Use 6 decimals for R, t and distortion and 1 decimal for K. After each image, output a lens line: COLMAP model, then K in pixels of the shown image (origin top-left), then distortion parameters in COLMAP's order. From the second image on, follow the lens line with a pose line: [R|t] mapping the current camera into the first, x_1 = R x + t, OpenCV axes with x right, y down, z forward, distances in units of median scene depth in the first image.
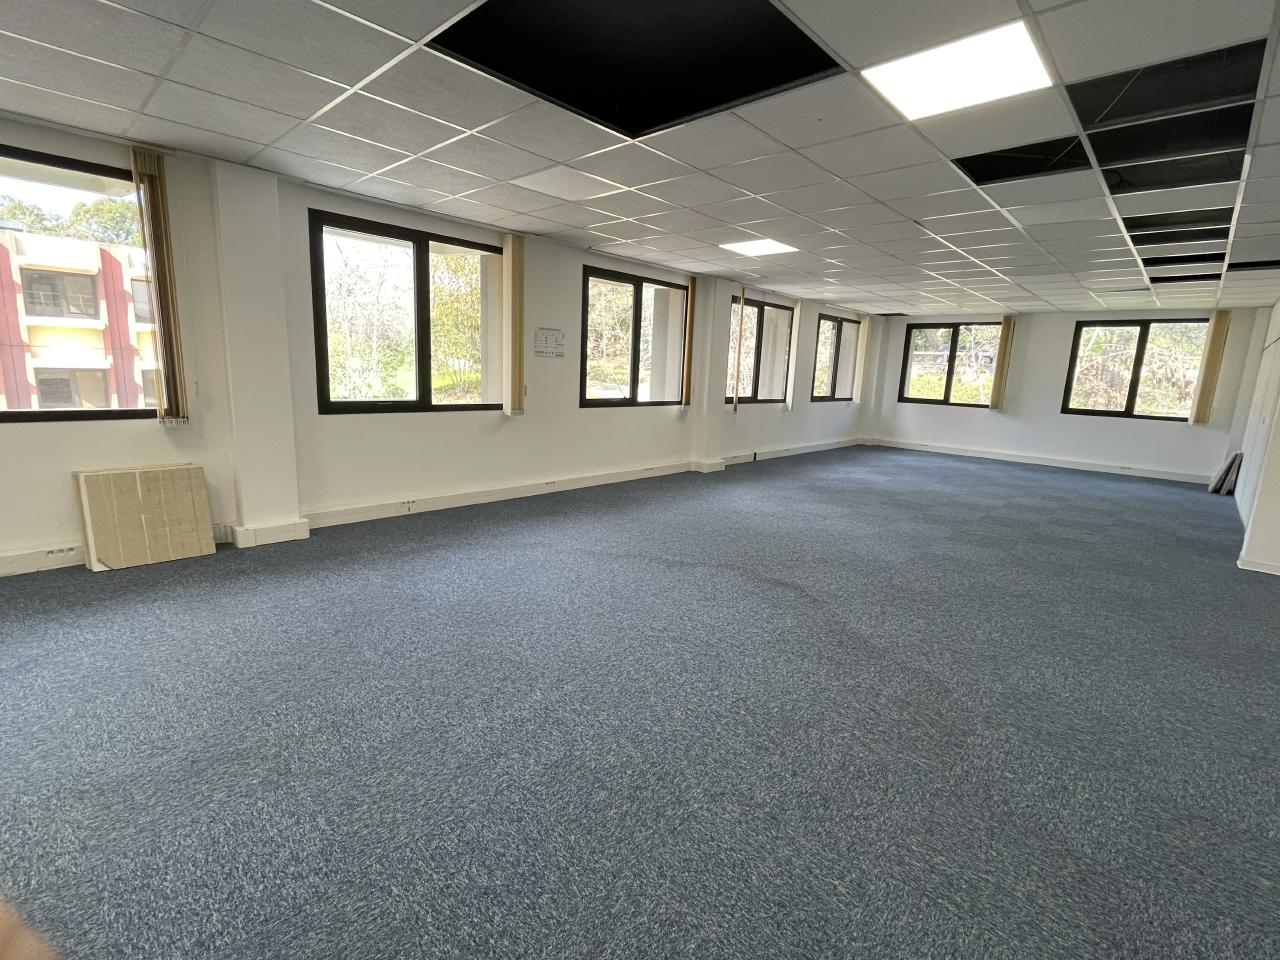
lens RADIAL K [[597.4, 0, 620.8], [0, 597.4, 454.5], [0, 0, 1]] dist [-0.036409, -0.000168]
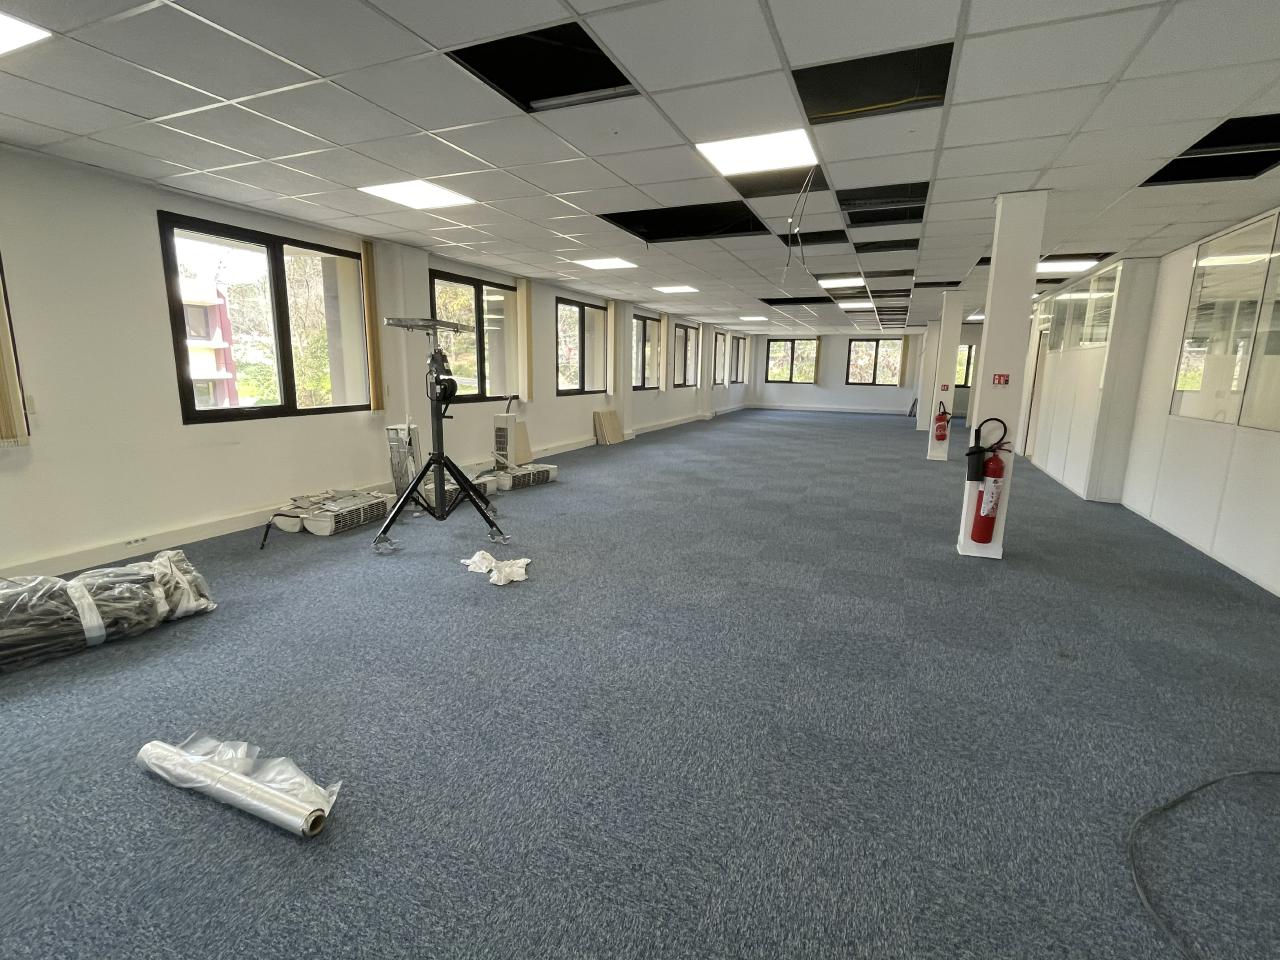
lens RADIAL K [[595.1, 0, 640.0], [0, 595.1, 480.0], [0, 0, 1]] dist [-0.041111, 0.000088]
pose [[0.932436, -0.092818, 0.349211, -0.270658], [0.074465, 0.995060, 0.065649, 0.028575], [-0.353580, -0.035209, 0.934741, -0.277198]]
